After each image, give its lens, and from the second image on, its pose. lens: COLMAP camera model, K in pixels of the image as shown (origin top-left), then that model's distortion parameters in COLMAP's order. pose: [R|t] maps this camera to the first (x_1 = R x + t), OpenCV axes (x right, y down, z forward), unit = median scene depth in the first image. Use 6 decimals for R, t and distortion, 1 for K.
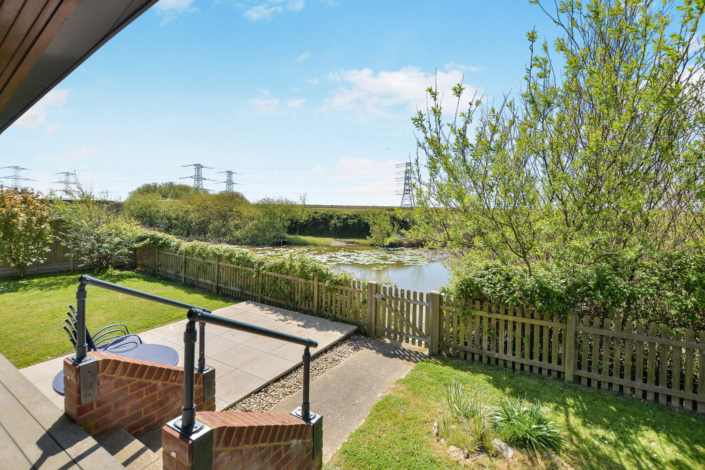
lens RADIAL K [[318.1, 0, 348.7], [0, 318.1, 231.4], [0, 0, 1]] dist [-0.013048, 0.000374]
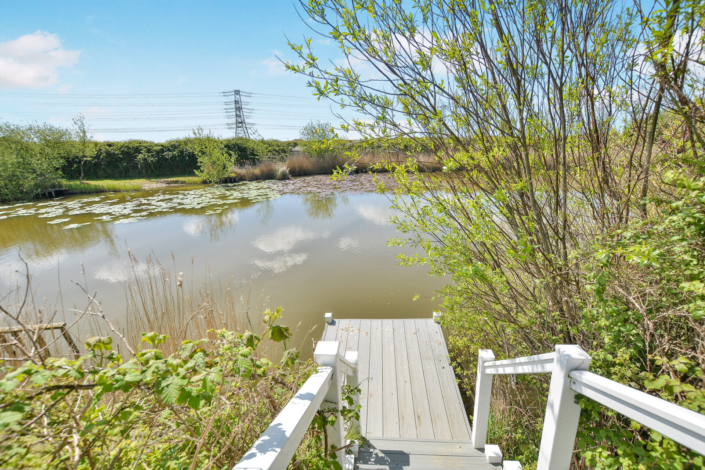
lens RADIAL K [[318.1, 0, 348.7], [0, 318.1, 231.4], [0, 0, 1]] dist [-0.013048, 0.000374]
pose [[0.879922, -0.171360, 0.443141, 0.020798], [0.079095, 0.972512, 0.219009, 0.017655], [-0.468489, -0.157660, 0.869288, 0.147784]]
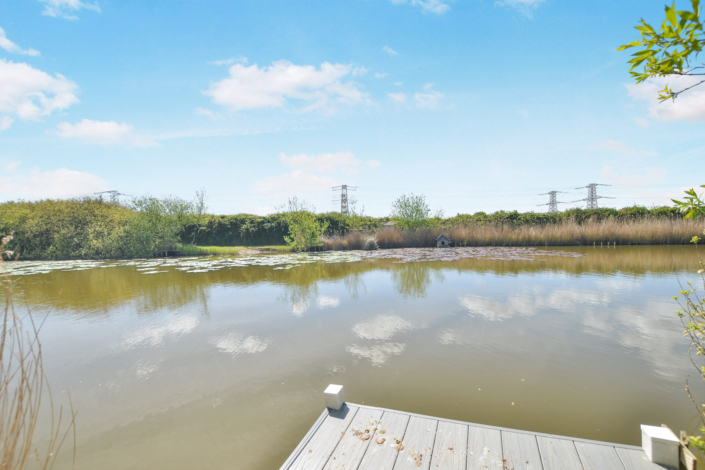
lens RADIAL K [[318.1, 0, 348.7], [0, 318.1, 231.4], [0, 0, 1]] dist [-0.013048, 0.000374]
pose [[0.980803, -0.043600, 0.190065, 0.061121], [0.057768, 0.995897, -0.069650, 0.058342], [-0.186248, 0.079292, 0.979298, 0.207338]]
